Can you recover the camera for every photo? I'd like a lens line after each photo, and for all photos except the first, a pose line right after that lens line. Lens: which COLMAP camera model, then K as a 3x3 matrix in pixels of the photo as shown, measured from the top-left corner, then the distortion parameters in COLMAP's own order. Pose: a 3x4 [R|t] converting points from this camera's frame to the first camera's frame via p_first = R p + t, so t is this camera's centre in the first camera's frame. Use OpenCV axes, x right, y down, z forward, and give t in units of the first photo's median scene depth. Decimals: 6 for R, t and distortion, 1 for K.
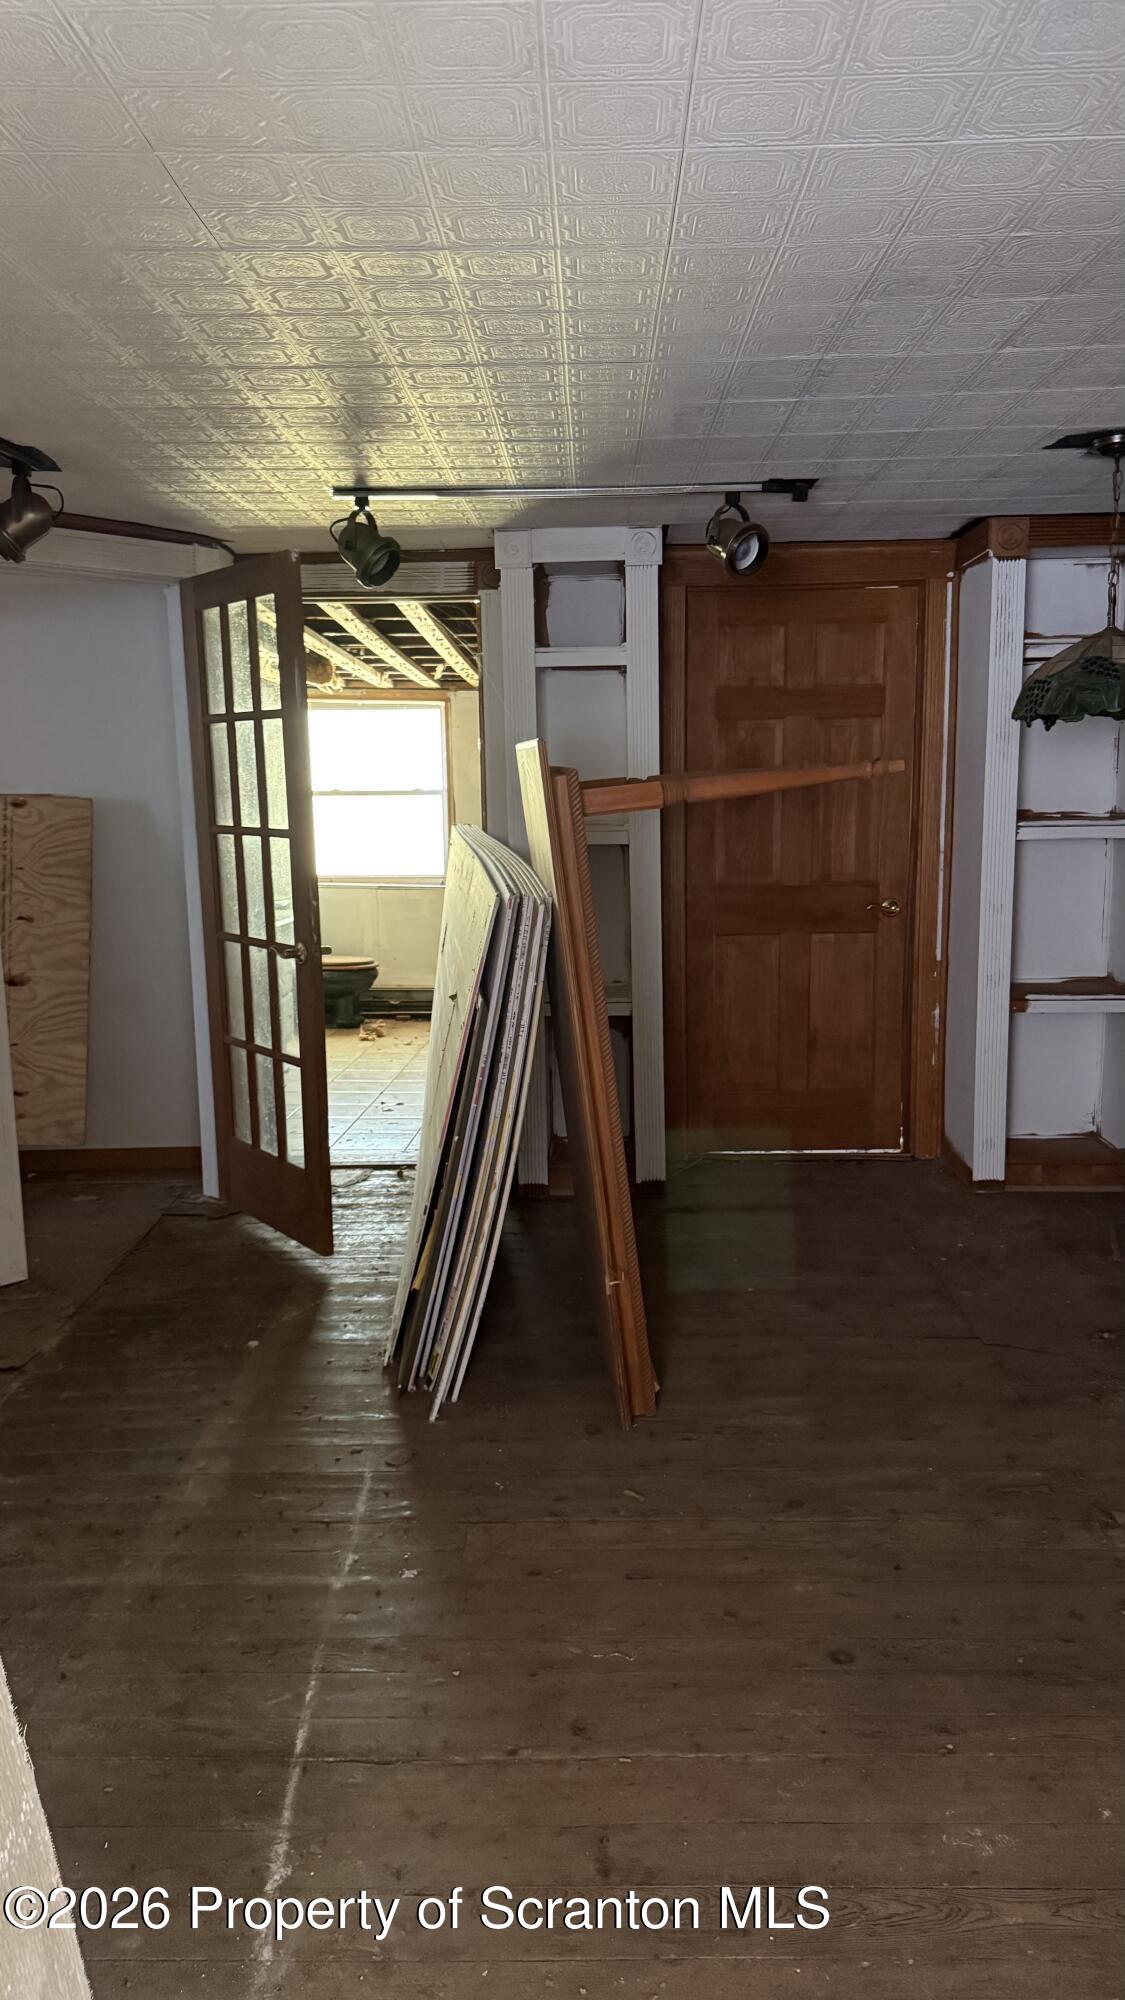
lens RADIAL K [[1389.2, 0, 562.9], [0, 1389.2, 1020.3], [0, 0, 1]] dist [0.199655, -0.427215]
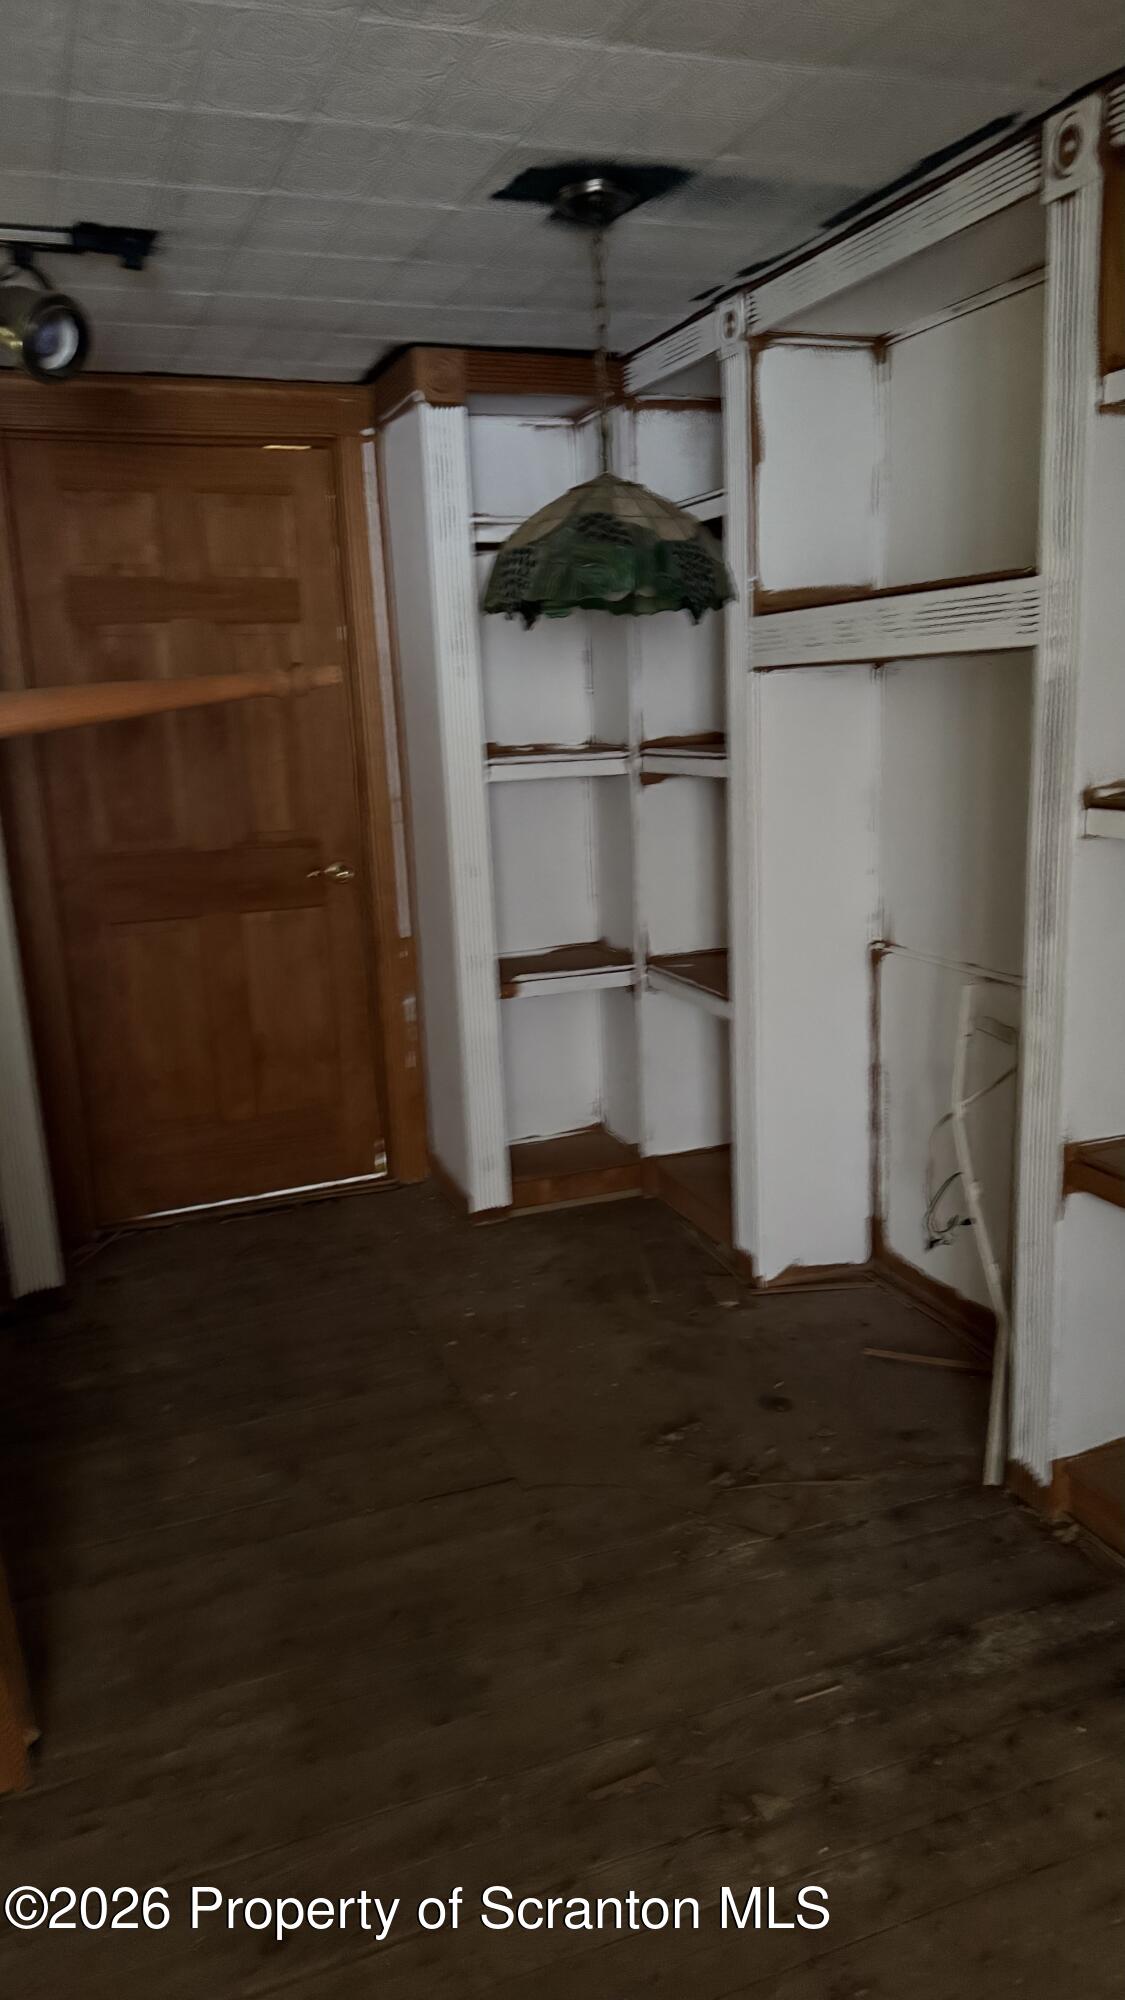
lens RADIAL K [[1387.0, 0, 569.9], [0, 1387.0, 1021.6], [0, 0, 1]] dist [0.085667, -0.112155]
pose [[0.921909, -0.106009, 0.372620, 0.058735], [0.088613, 0.994036, 0.063559, -0.038338], [-0.377136, -0.025577, 0.925805, 0.252605]]
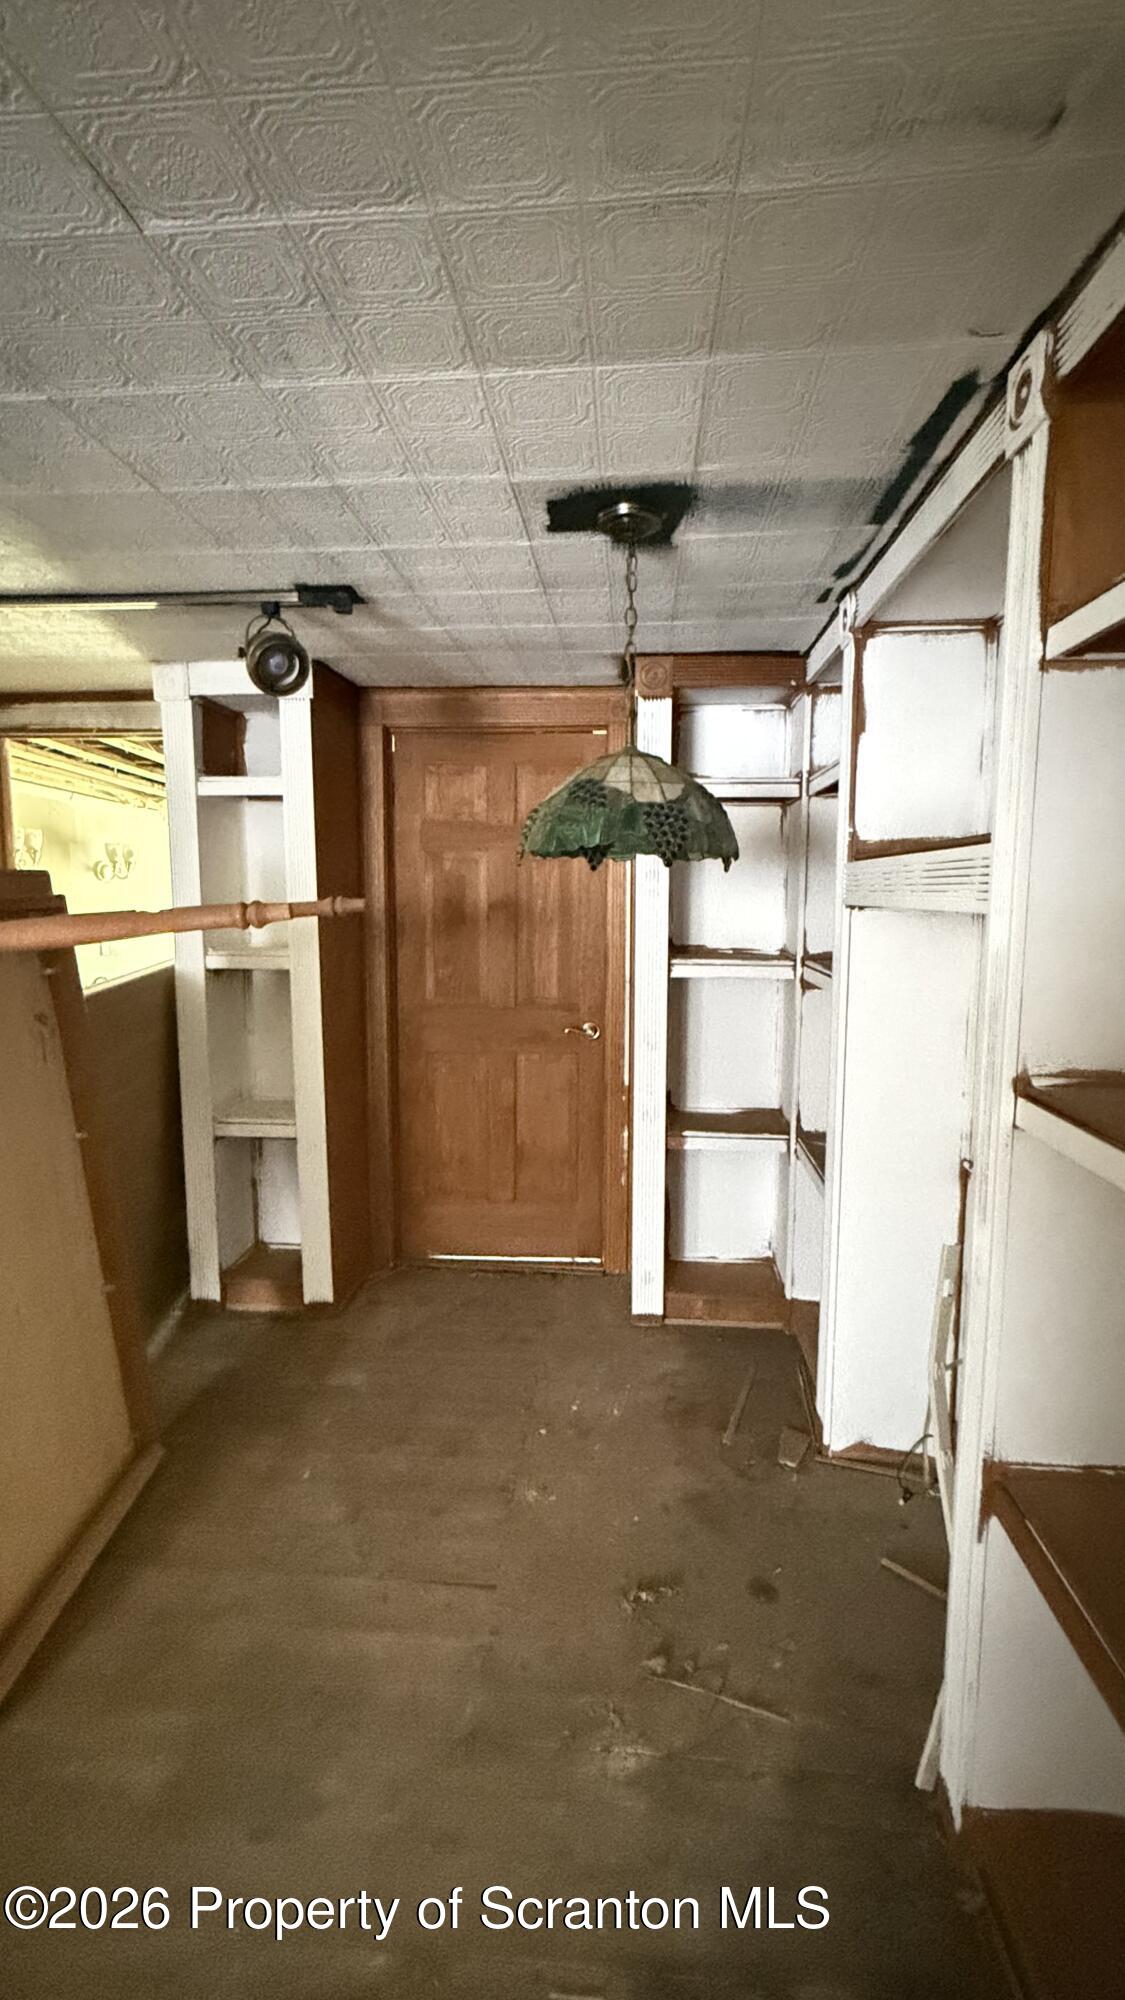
lens RADIAL K [[911.4, 0, 568.0], [0, 911.4, 1007.6], [0, 0, 1]] dist [0.002720, -0.000170]
pose [[0.998474, 0.028986, -0.047005, 0.266573], [-0.031087, 0.998521, -0.044595, -0.072126], [0.045643, 0.045988, 0.997899, 0.339495]]
